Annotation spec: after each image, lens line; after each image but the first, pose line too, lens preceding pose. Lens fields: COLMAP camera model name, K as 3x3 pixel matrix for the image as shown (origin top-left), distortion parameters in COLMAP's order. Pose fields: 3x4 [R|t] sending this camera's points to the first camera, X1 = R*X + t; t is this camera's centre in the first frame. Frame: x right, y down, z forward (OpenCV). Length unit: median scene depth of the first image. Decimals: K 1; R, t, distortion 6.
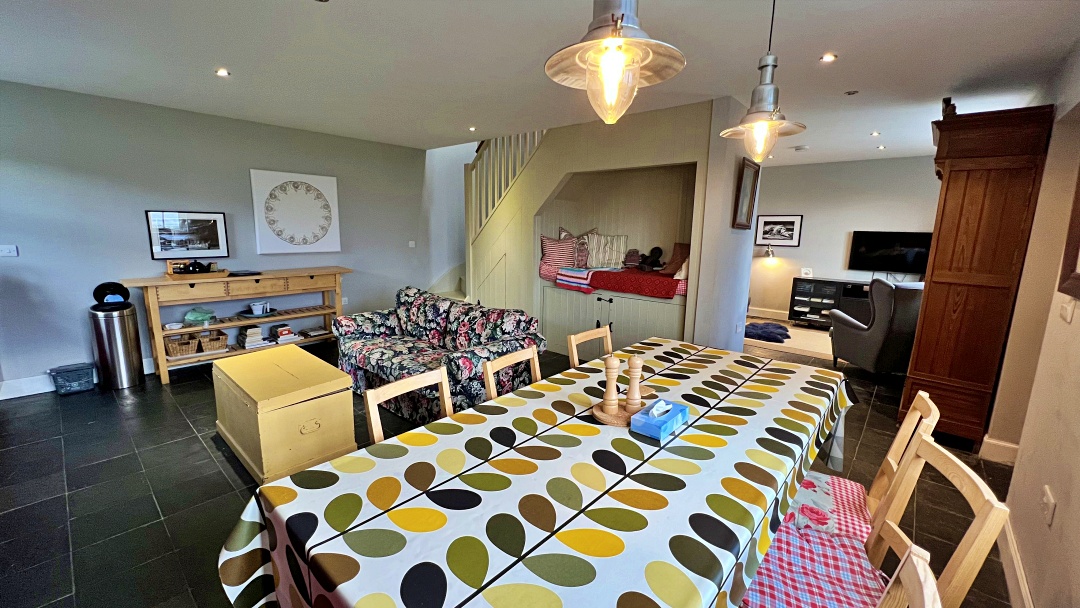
lens RADIAL K [[431.7, 0, 540.0], [0, 431.7, 304.0], [0, 0, 1]] dist [0.000268, 0.000331]
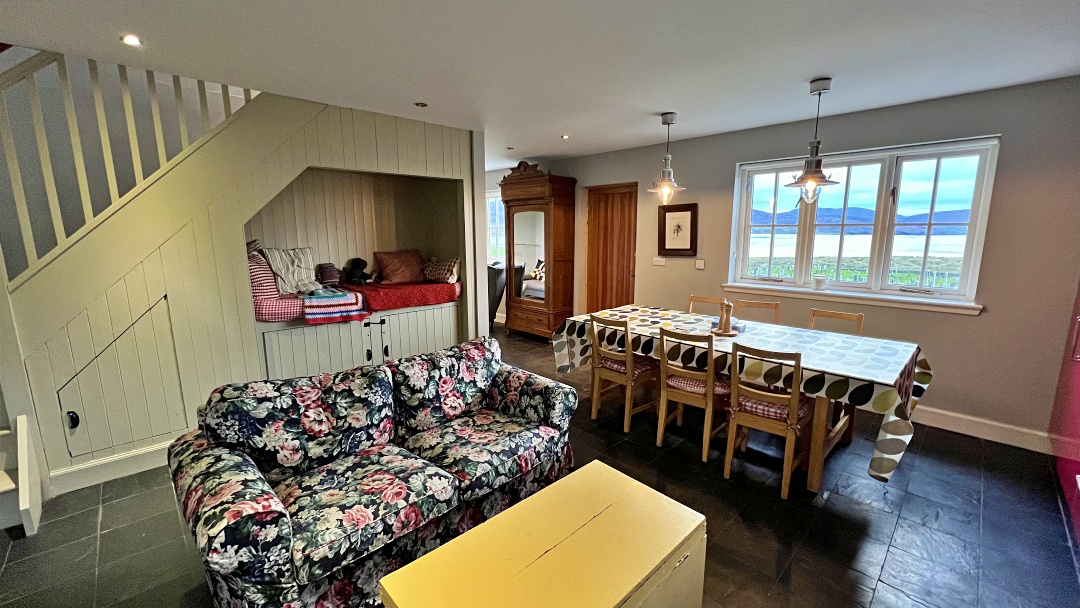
lens RADIAL K [[431.7, 0, 540.0], [0, 431.7, 304.0], [0, 0, 1]] dist [0.000268, 0.000331]
pose [[0.080647, -0.186082, 0.979219, -0.753907], [0.183316, 0.968430, 0.168934, -0.150927], [-0.979740, 0.165883, 0.112213, 0.667139]]
